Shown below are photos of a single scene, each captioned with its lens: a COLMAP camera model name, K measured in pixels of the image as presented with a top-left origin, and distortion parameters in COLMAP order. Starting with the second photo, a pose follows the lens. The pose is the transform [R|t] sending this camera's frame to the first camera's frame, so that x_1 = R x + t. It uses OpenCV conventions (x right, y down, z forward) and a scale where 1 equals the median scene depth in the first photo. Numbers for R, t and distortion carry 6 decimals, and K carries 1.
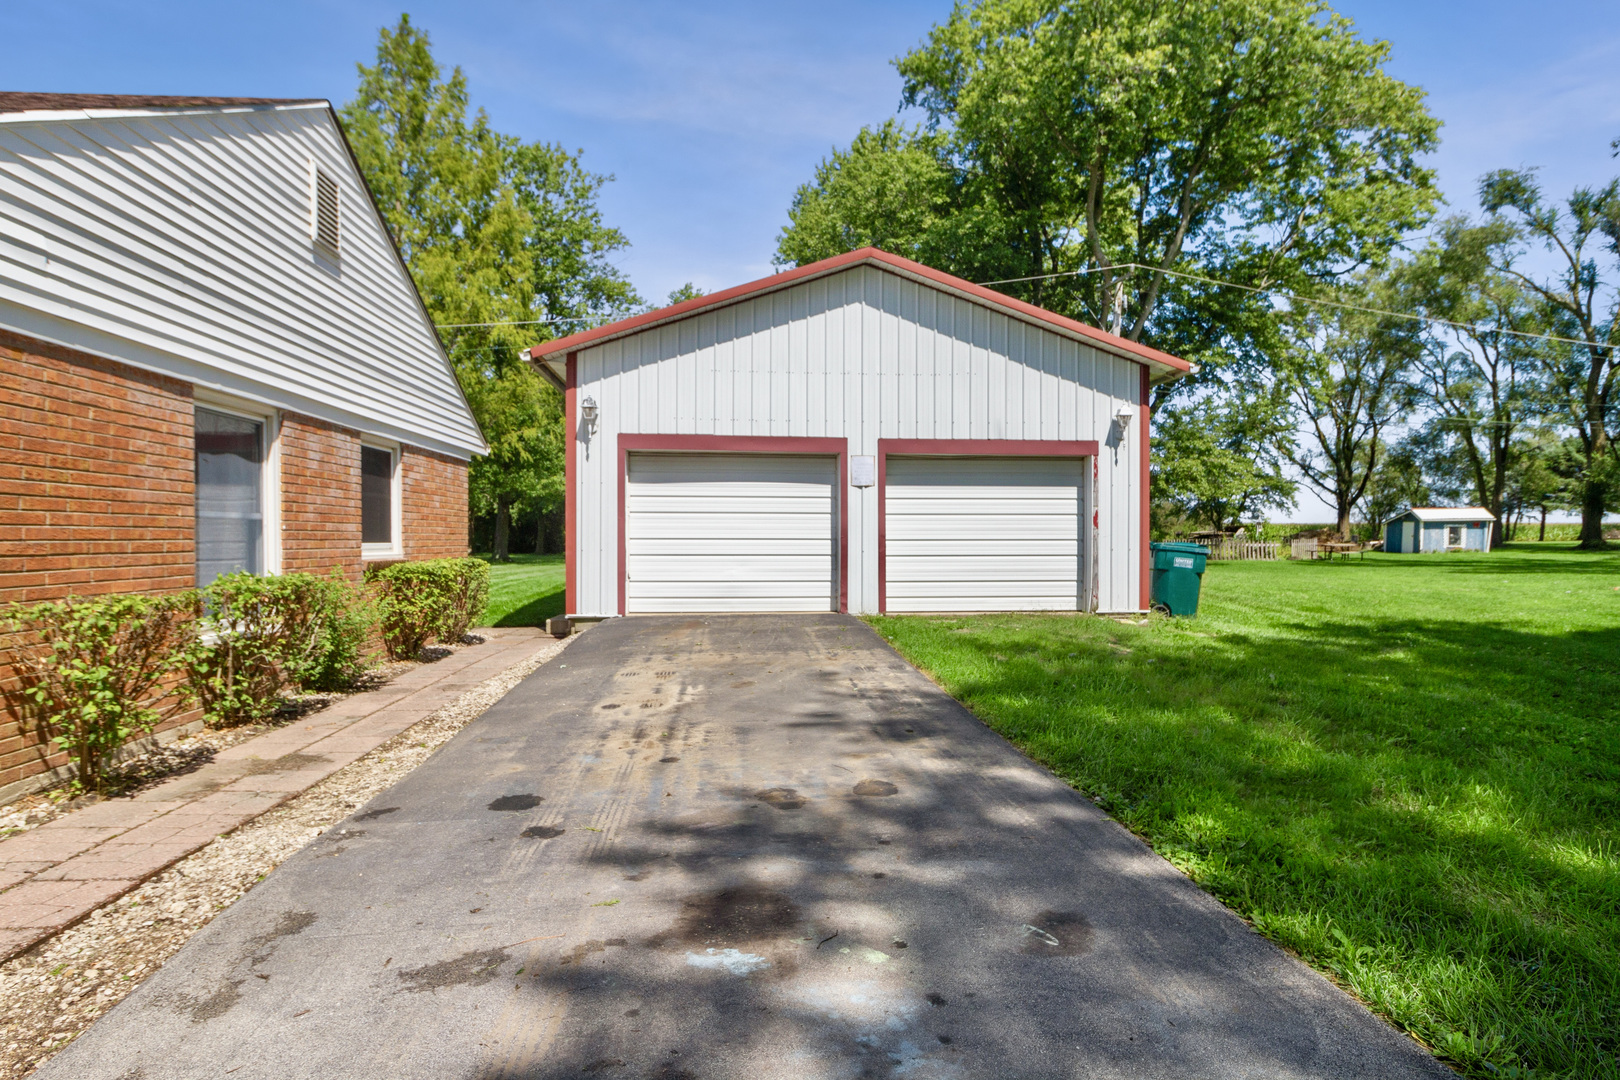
lens RADIAL K [[909.2, 0, 808.8], [0, 909.2, 542.0], [0, 0, 1]] dist [-0.000627, -0.001238]
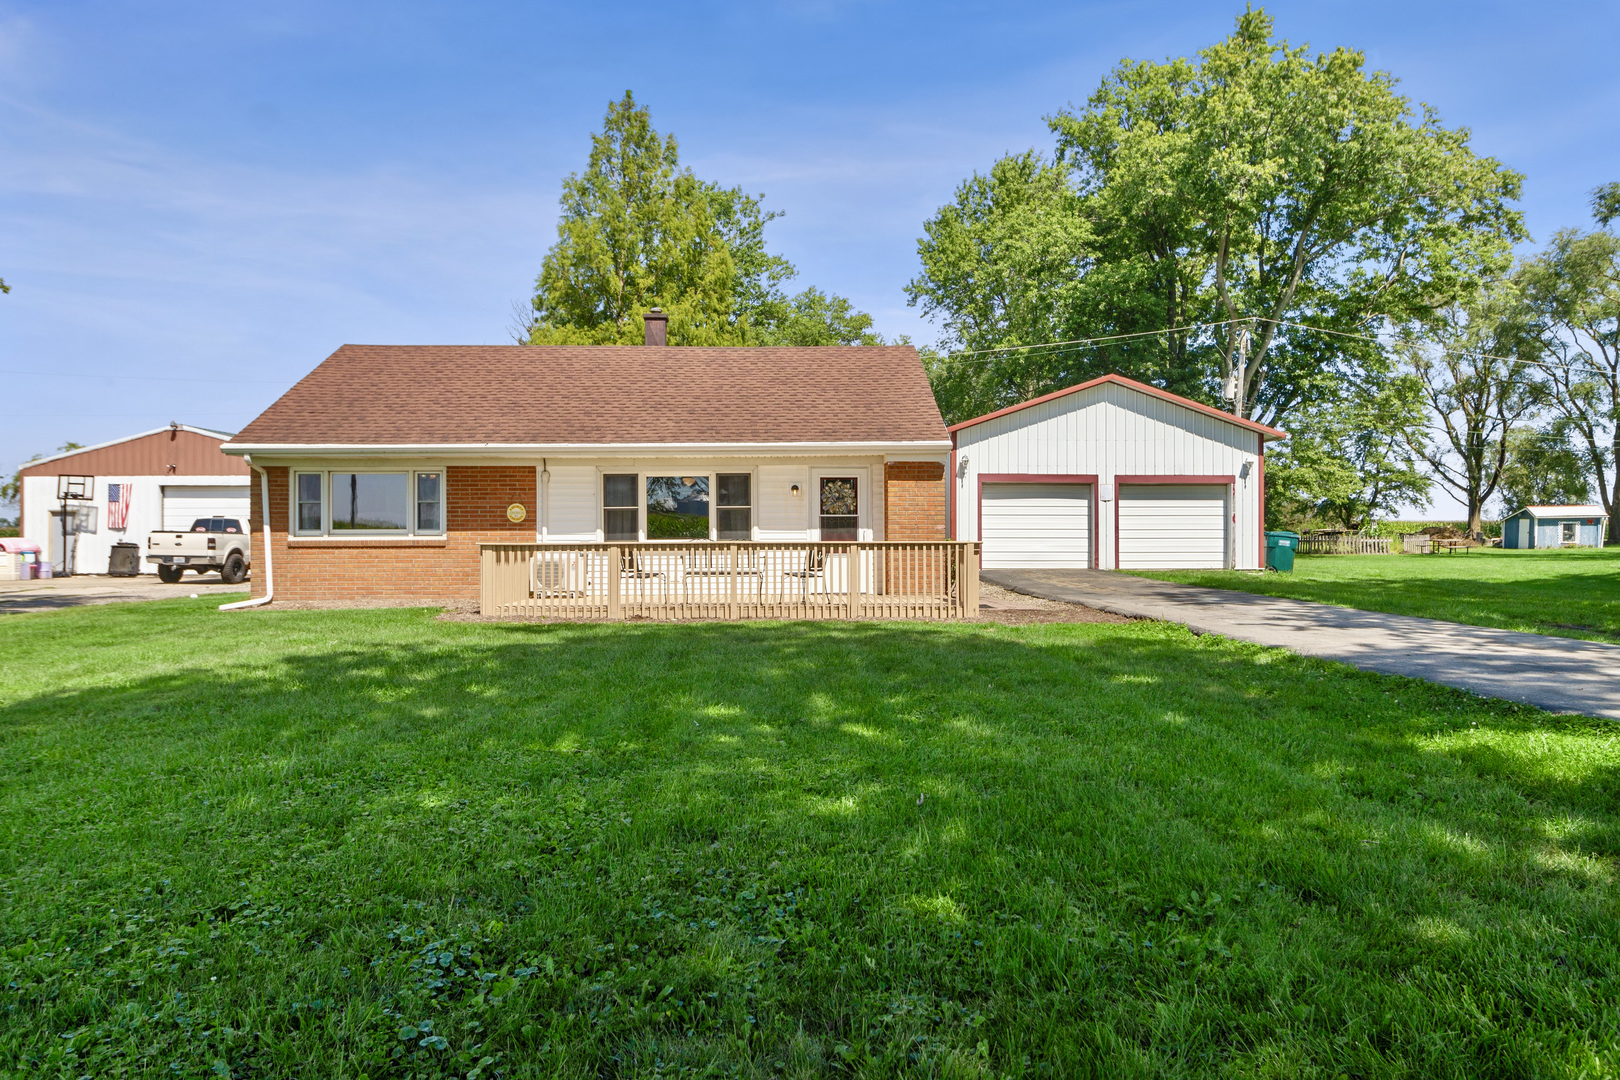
lens RADIAL K [[1125.2, 0, 809.0], [0, 1125.2, 537.3], [0, 0, 1]] dist [0.007153, -0.000690]
pose [[0.999338, -0.001562, -0.036345, -0.134167], [0.001299, 0.999973, -0.007258, 0.008359], [0.036355, 0.007206, 0.999313, -0.380680]]
